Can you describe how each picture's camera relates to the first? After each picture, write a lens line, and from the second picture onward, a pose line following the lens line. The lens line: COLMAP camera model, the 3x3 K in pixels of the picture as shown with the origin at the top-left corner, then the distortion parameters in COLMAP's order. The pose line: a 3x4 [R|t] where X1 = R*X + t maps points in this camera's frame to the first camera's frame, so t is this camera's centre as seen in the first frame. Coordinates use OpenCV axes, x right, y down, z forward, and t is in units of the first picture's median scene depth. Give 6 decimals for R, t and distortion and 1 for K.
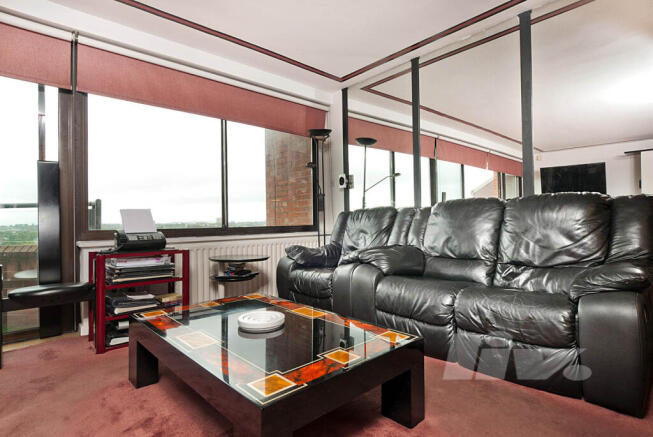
lens RADIAL K [[346.3, 0, 330.2], [0, 346.3, 223.0], [0, 0, 1]] dist [-0.000946, 0.000592]
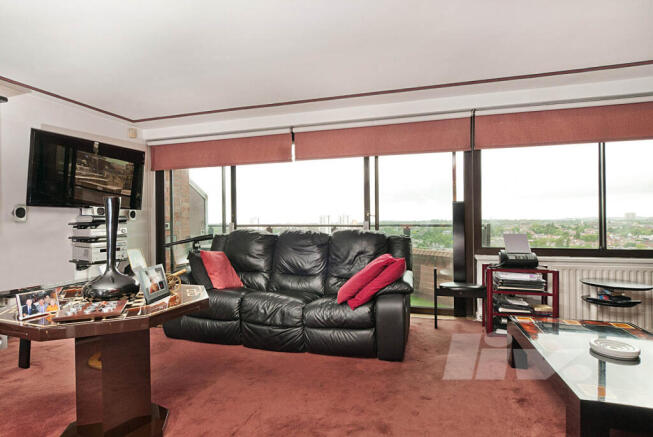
lens RADIAL K [[346.3, 0, 327.0], [0, 346.3, 216.7], [0, 0, 1]] dist [-0.000946, 0.000592]
pose [[0.513627, -0.004012, -0.858004, 0.204045], [0.000903, 0.999991, -0.004135, -0.105224], [0.858013, 0.001349, 0.513626, -0.287995]]
